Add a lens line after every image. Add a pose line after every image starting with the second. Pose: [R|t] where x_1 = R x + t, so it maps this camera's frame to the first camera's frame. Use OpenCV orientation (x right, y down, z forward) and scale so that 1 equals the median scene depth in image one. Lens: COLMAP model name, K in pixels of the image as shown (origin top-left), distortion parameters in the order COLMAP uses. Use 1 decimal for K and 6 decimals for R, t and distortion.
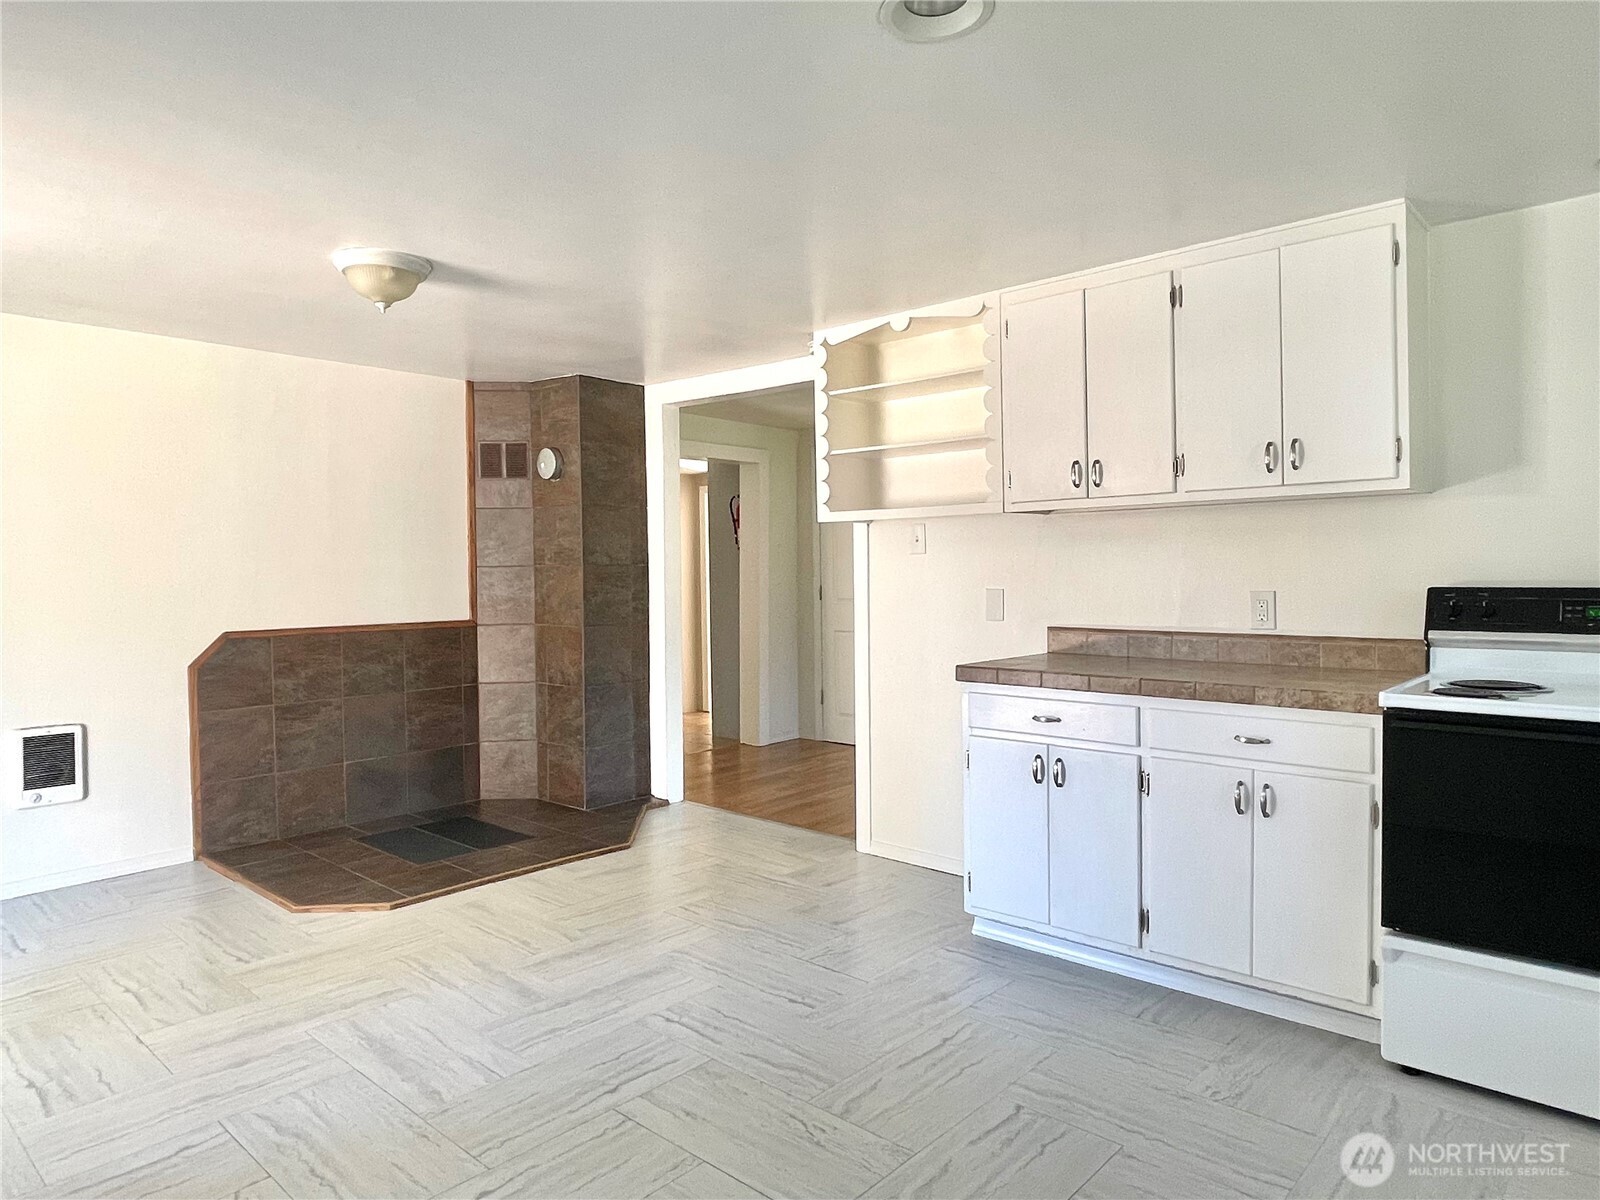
lens RADIAL K [[997.4, 0, 812.2], [0, 997.4, 586.7], [0, 0, 1]] dist [0.000793, 0.000209]
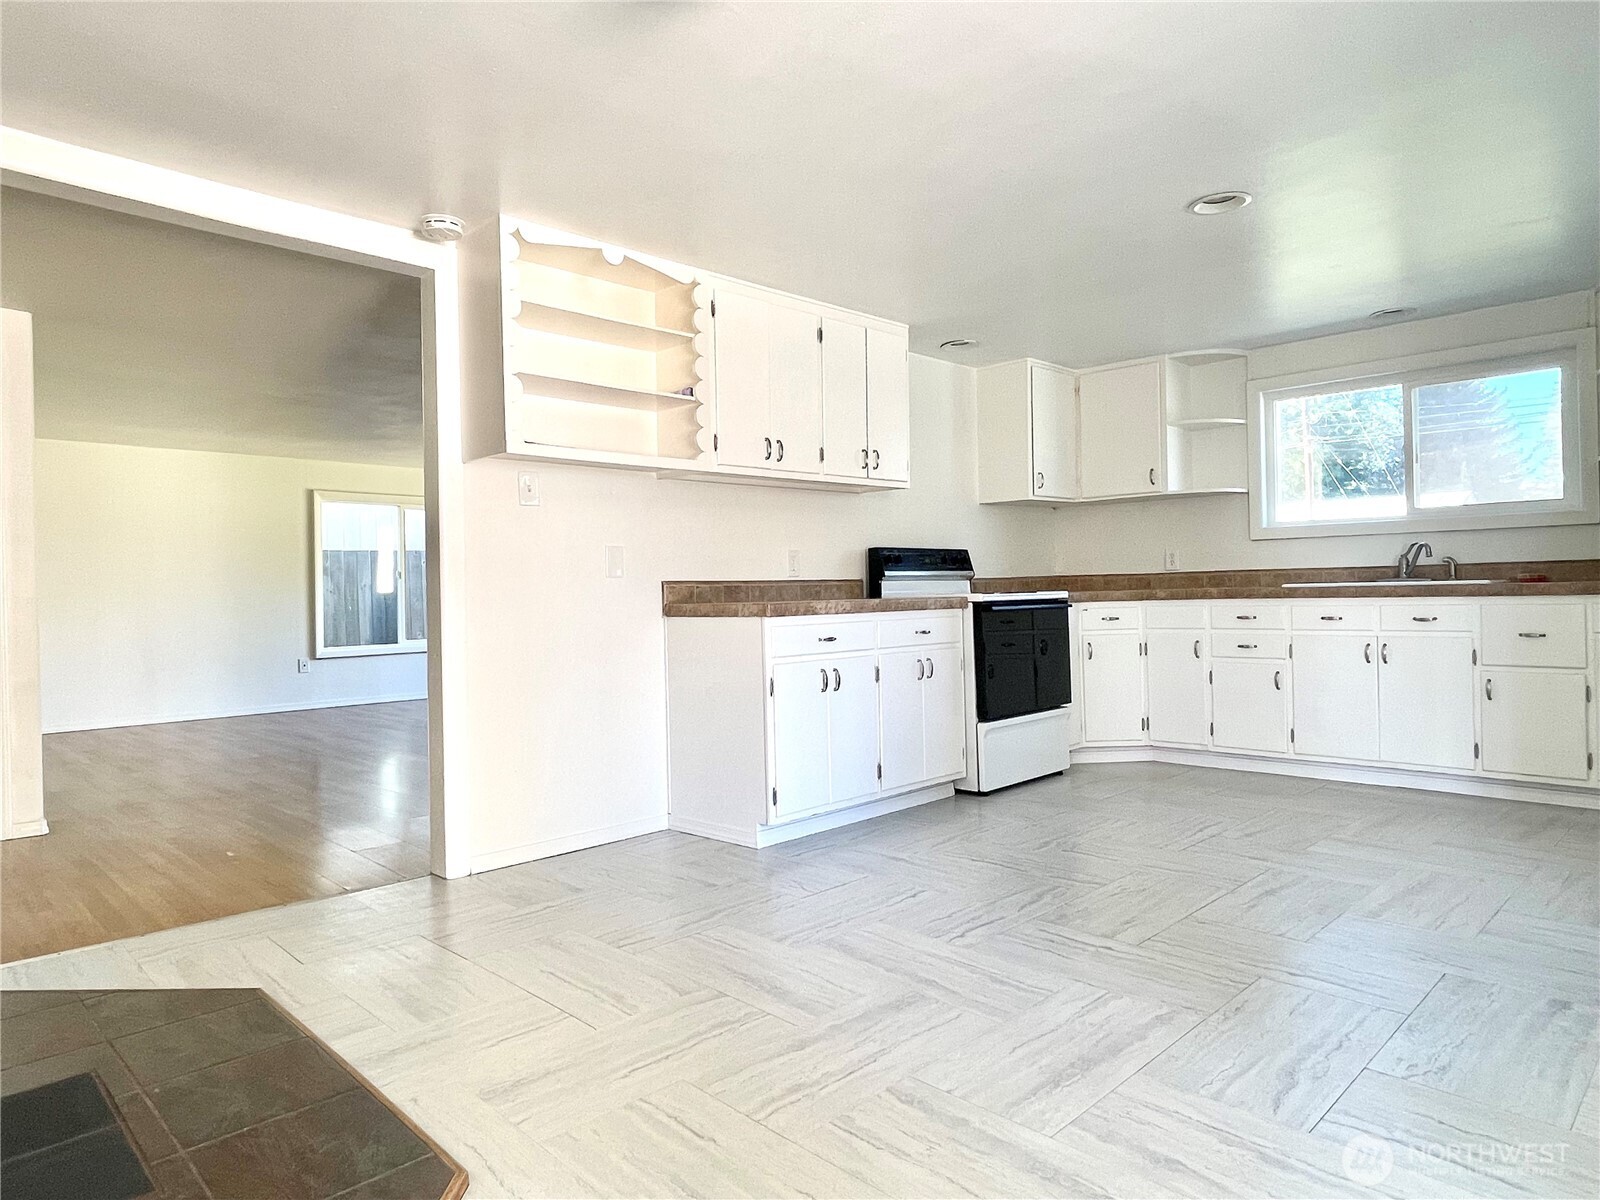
lens RADIAL K [[949.2, 0, 798.4], [0, 949.2, 590.3], [0, 0, 1]] dist [0.006235, -0.003490]
pose [[0.081133, 0.008684, 0.996665, -0.908807], [0.038861, 0.999174, -0.011869, 0.078691], [-0.995945, 0.039694, 0.080729, 0.882723]]
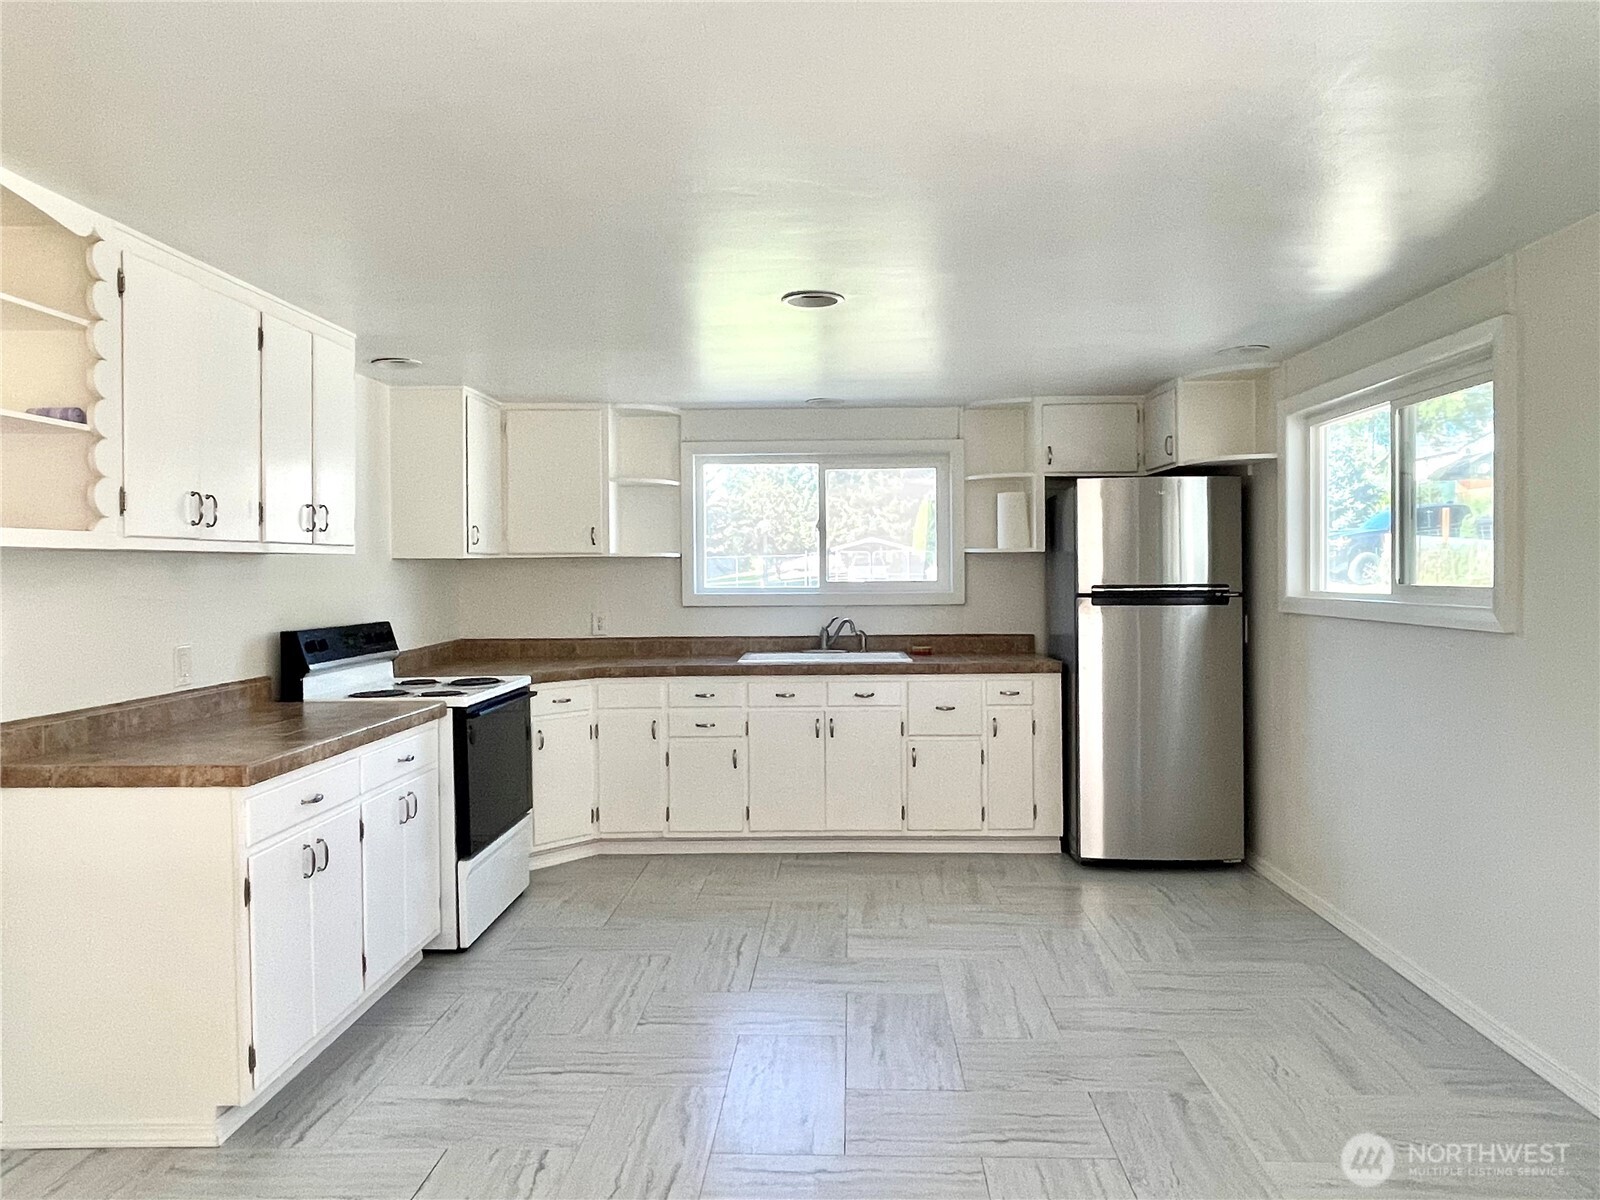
lens RADIAL K [[1035.4, 0, 785.9], [0, 1035.4, 585.3], [0, 0, 1]] dist [0.002805, -0.008822]
pose [[-0.611014, 0.012060, 0.791528, -0.685312], [0.035174, 0.999310, 0.011927, -0.044485], [-0.790838, 0.035129, -0.611016, 1.145122]]
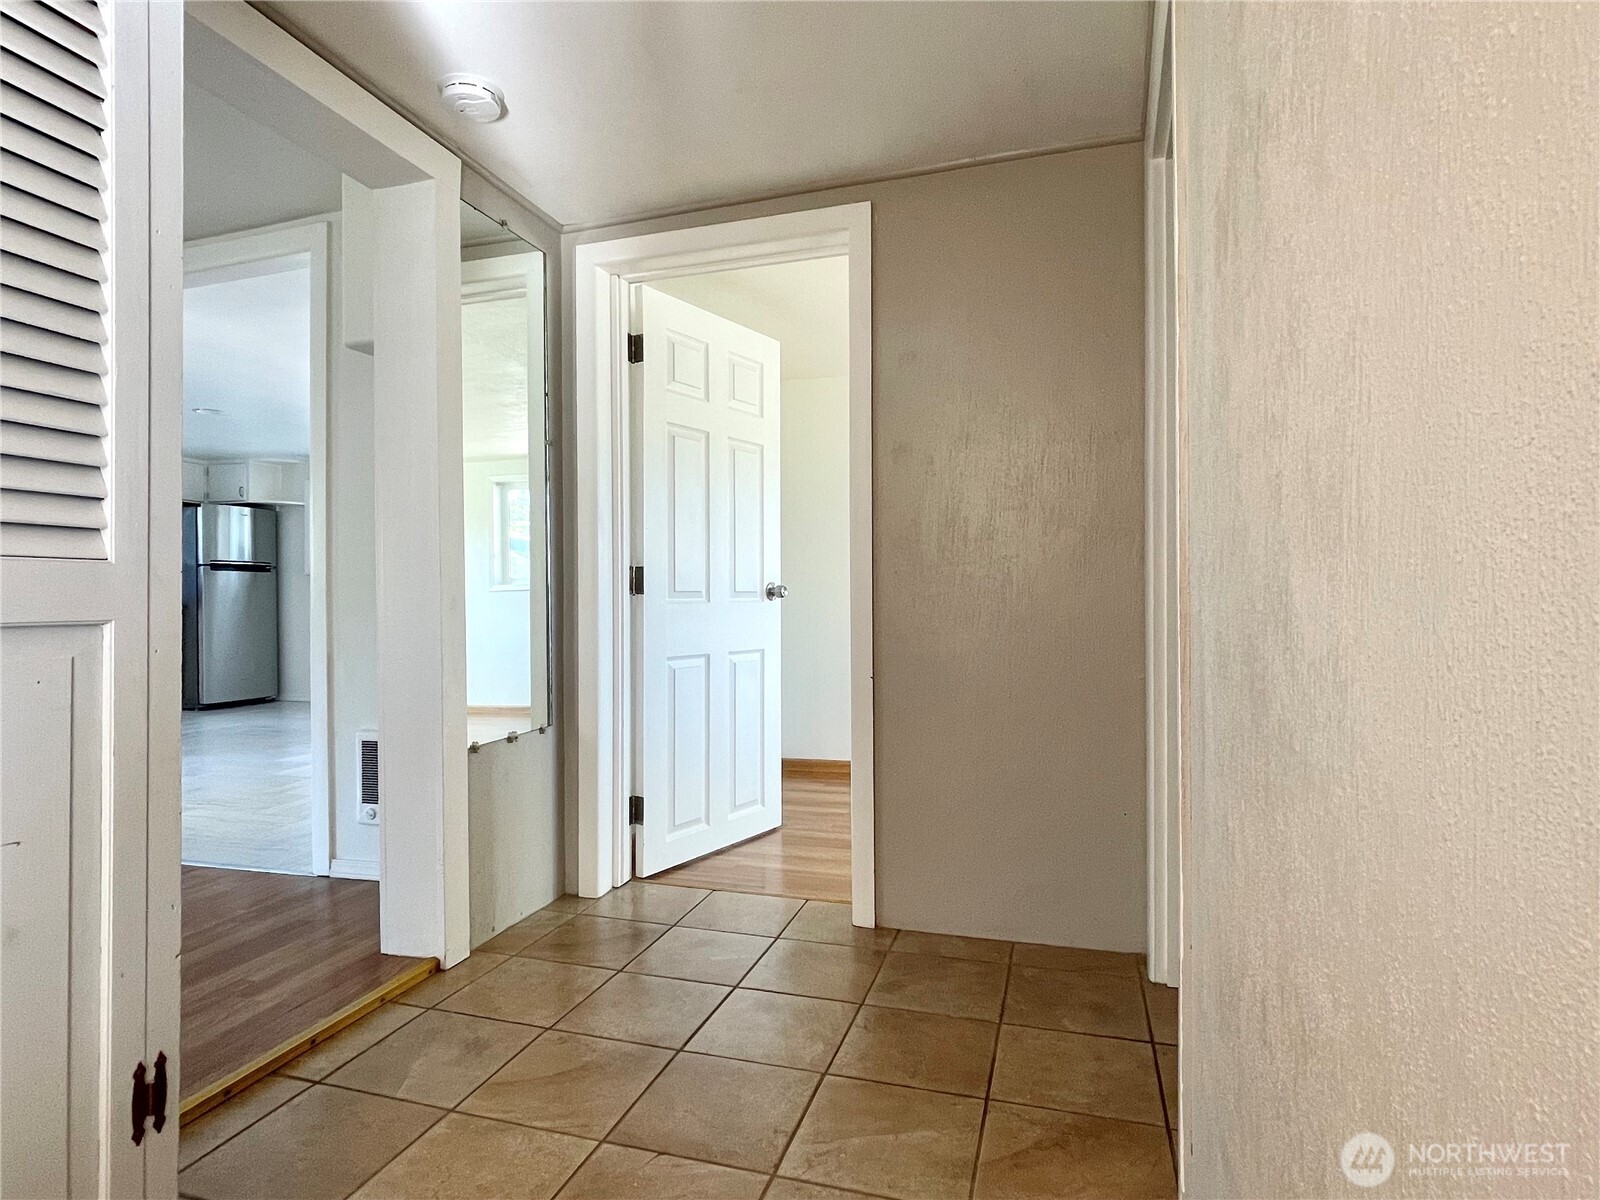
lens RADIAL K [[868.5, 0, 792.3], [0, 868.5, 602.7], [0, 0, 1]] dist [0.003463, -0.003143]
pose [[-0.912972, 0.009181, -0.407919, -0.284799], [-0.000531, 0.999719, 0.023689, 0.044080], [0.408022, 0.021844, -0.912711, 2.619471]]
